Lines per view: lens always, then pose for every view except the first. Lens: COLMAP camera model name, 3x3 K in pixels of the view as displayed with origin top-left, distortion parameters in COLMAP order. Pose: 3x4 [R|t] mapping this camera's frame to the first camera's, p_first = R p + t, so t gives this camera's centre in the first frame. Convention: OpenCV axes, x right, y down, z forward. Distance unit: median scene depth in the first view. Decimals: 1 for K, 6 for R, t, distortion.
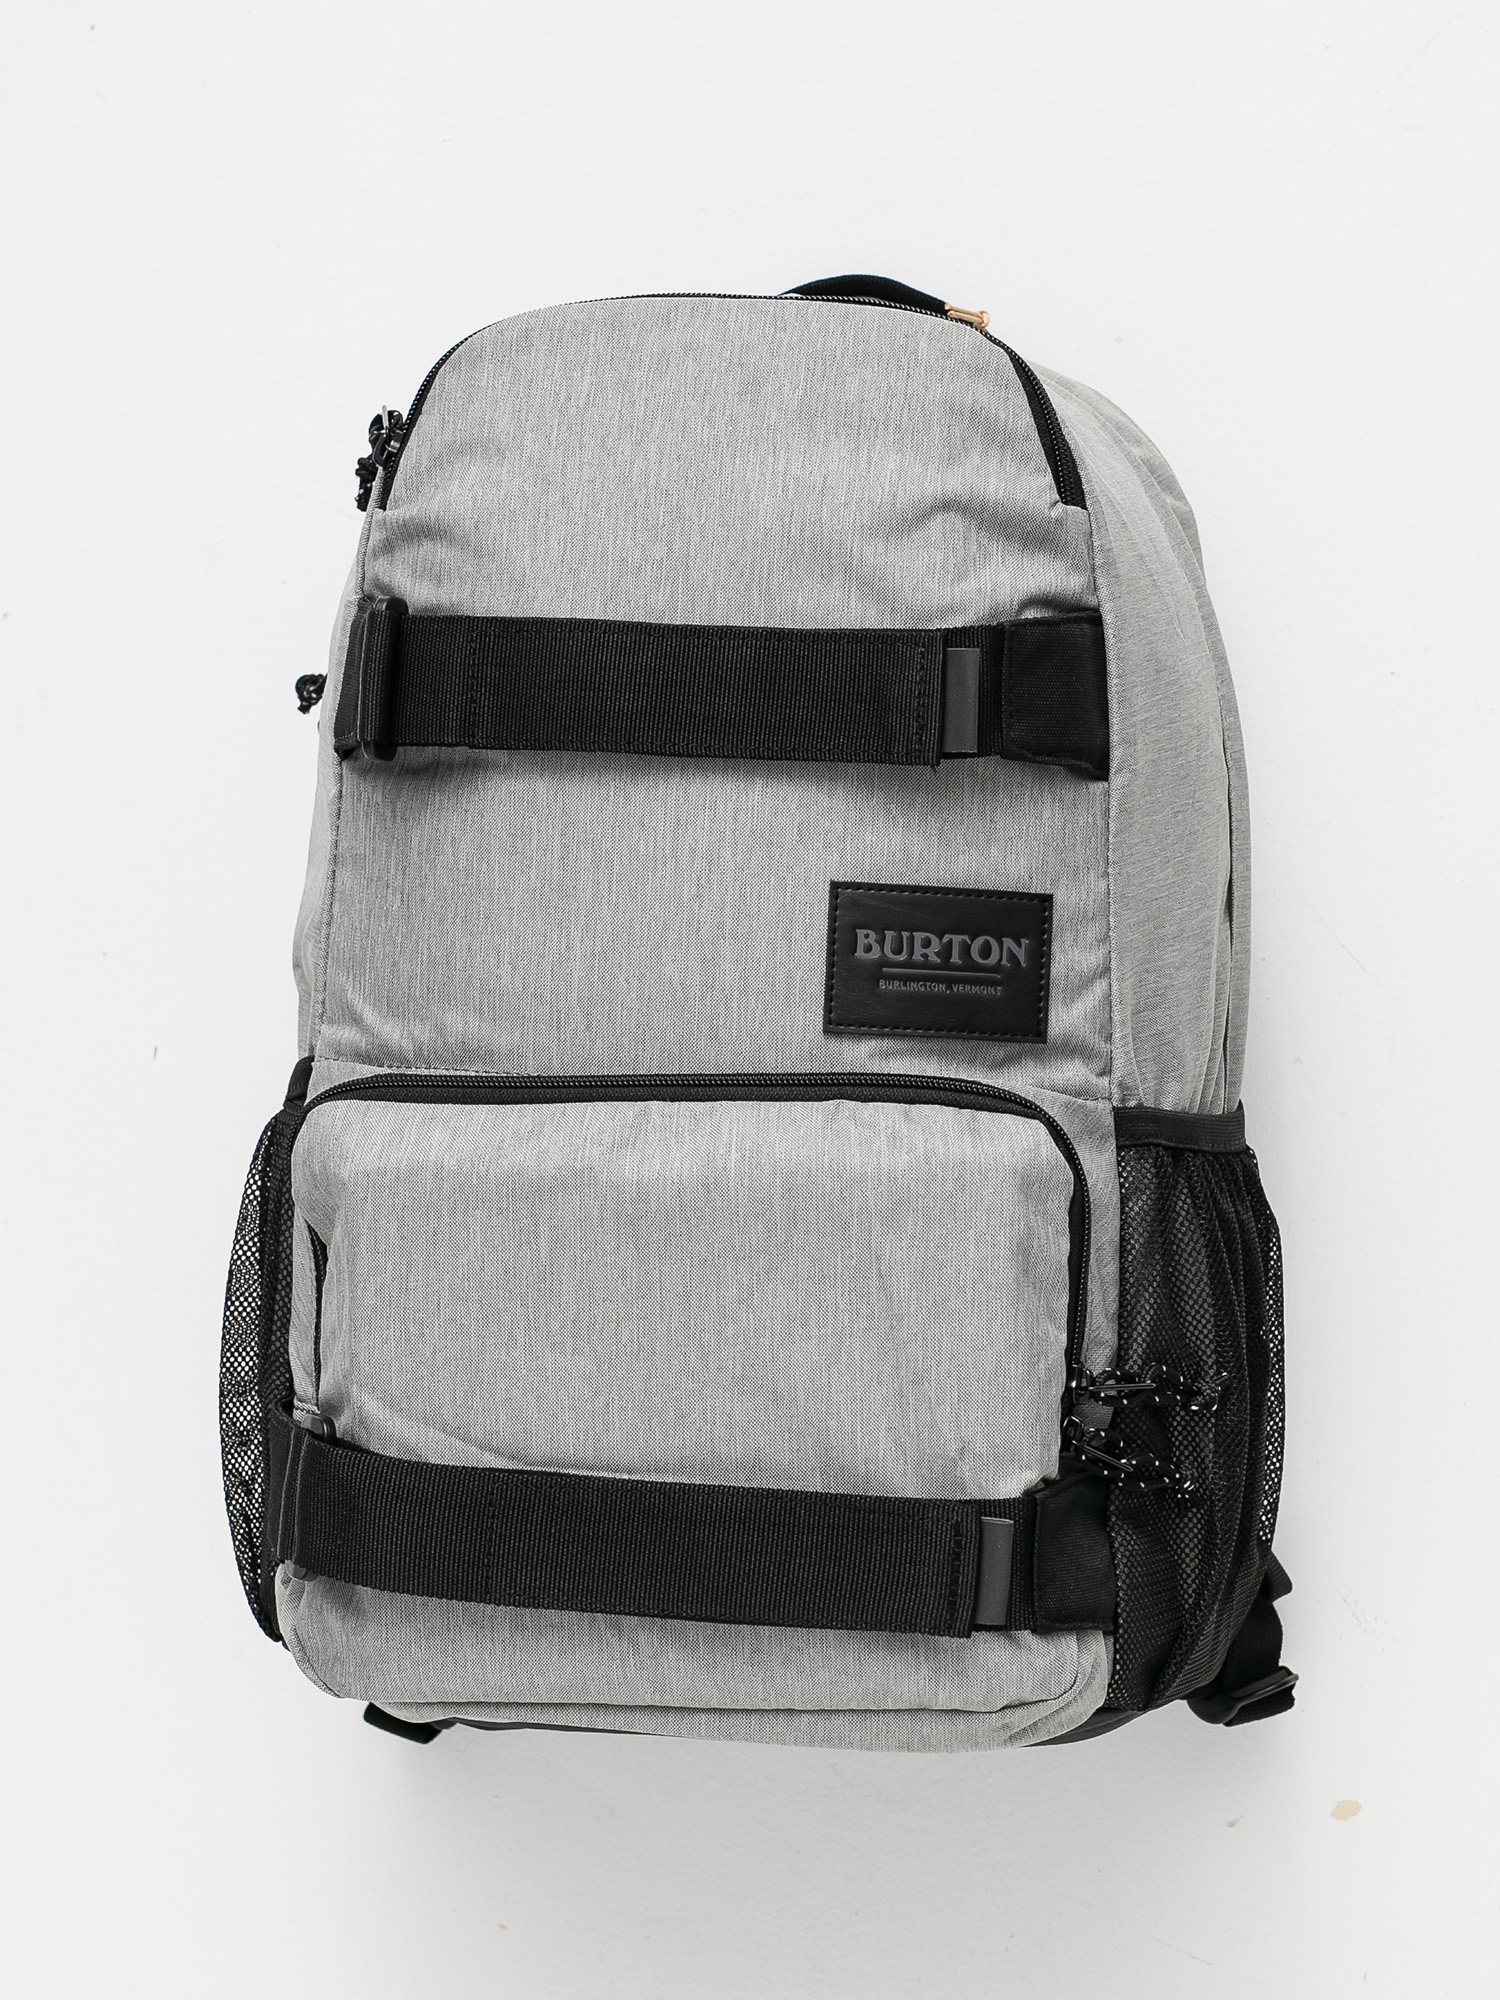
lens RADIAL K [[3189.6, 0, 750.1], [0, 3189.6, 874.8], [0, 0, 1]] dist [-0.037928, -0.147158]
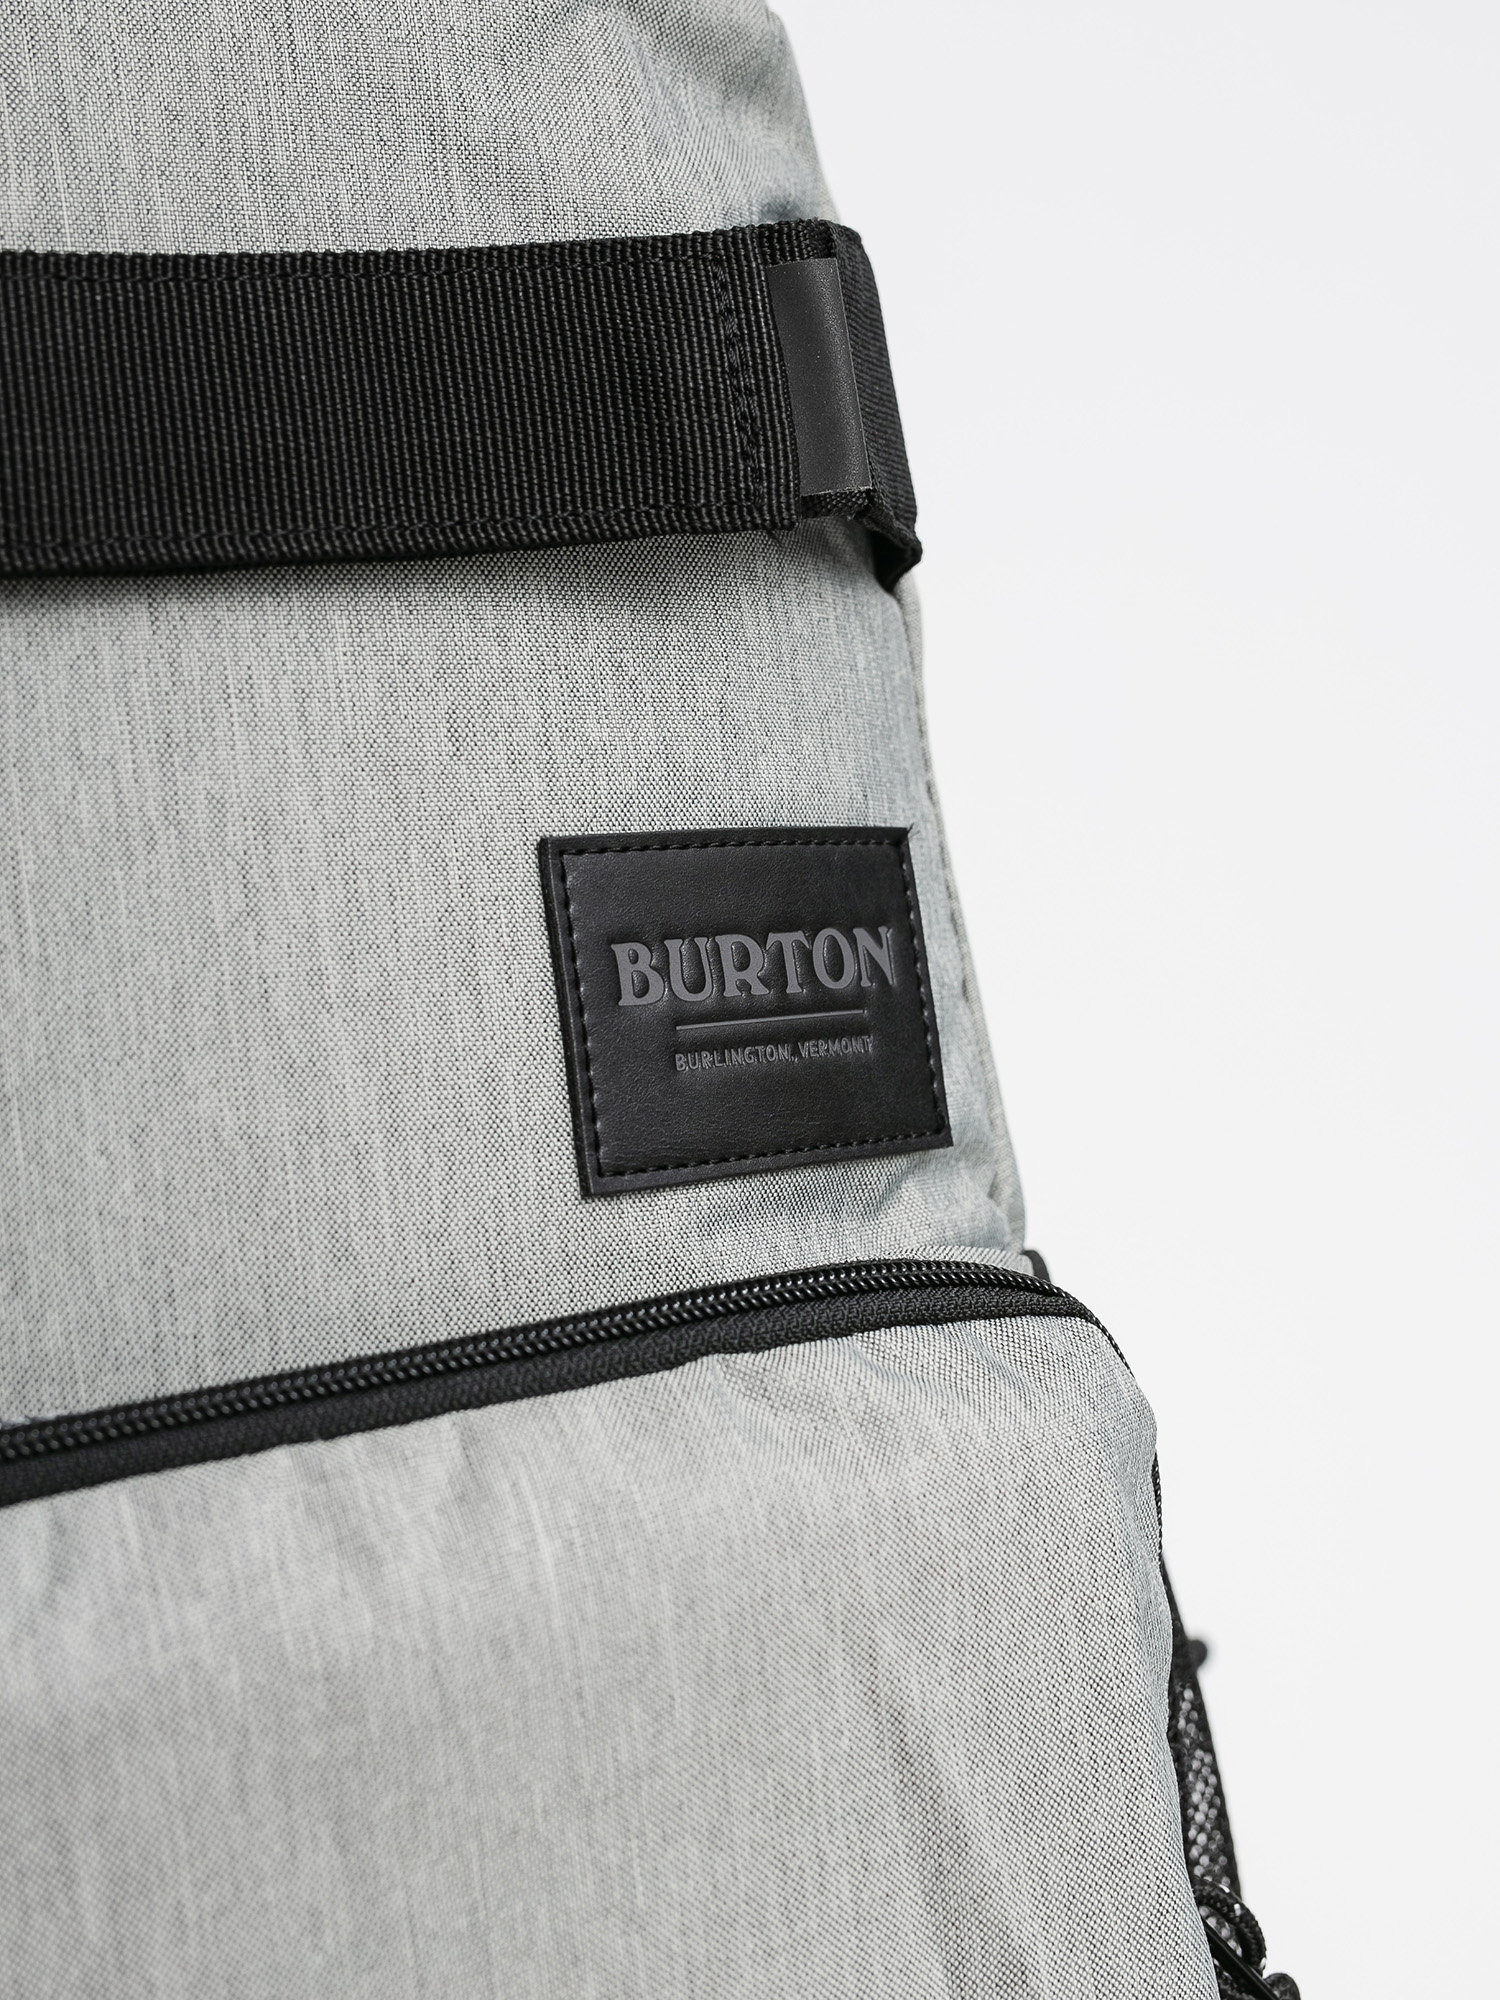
lens RADIAL K [[3189.6, 0, 750.1], [0, 3189.6, 874.8], [0, 0, 1]] dist [-0.037928, -0.147158]
pose [[0.879258, -0.118870, 0.461277, -0.145013], [0.133134, 0.991097, 0.001631, 0.009587], [-0.457364, 0.059977, 0.887255, 0.614158]]
